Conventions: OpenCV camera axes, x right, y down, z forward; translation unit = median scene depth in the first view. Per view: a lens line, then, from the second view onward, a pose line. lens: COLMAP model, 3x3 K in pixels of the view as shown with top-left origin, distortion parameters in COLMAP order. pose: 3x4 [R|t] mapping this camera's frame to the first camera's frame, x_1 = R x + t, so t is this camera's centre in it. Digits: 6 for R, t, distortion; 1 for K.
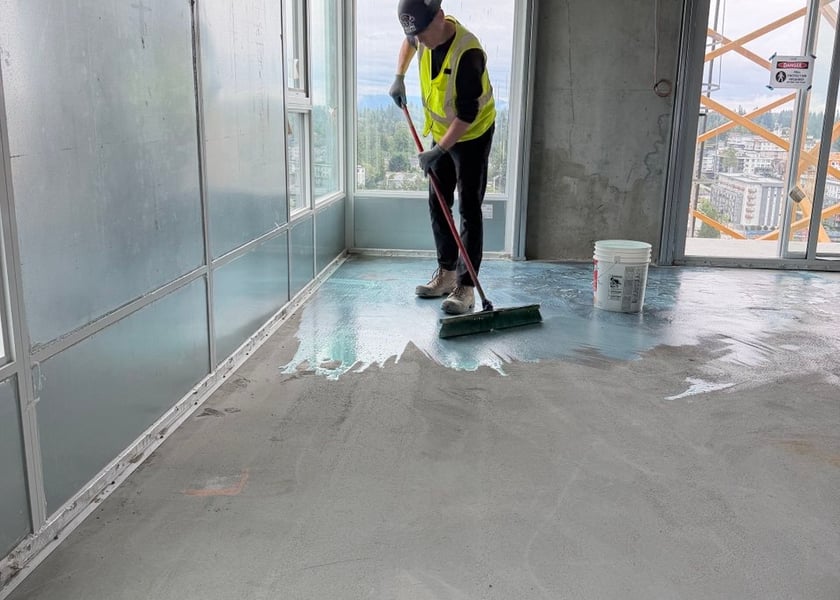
lens RADIAL K [[786.3, 0, 426.7], [0, 786.3, 295.1], [0, 0, 1]] dist [0.163629, -0.300348]
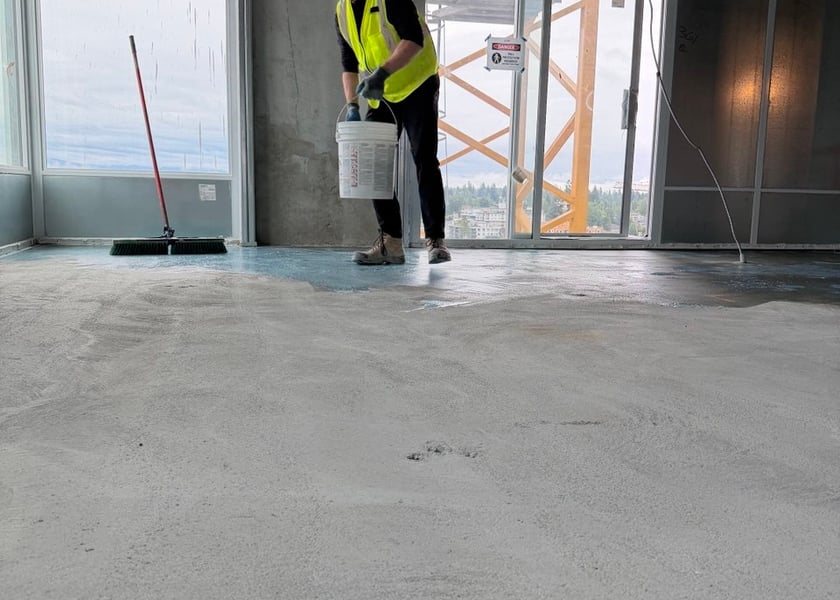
lens RADIAL K [[785.6, 0, 420.8], [0, 785.6, 301.2], [0, 0, 1]] dist [0.164711, -0.303861]
pose [[0.954563, -0.042515, 0.294961, 0.046075], [0.066240, 0.995281, -0.070910, 0.127572], [-0.290555, 0.087226, 0.952874, 0.112706]]
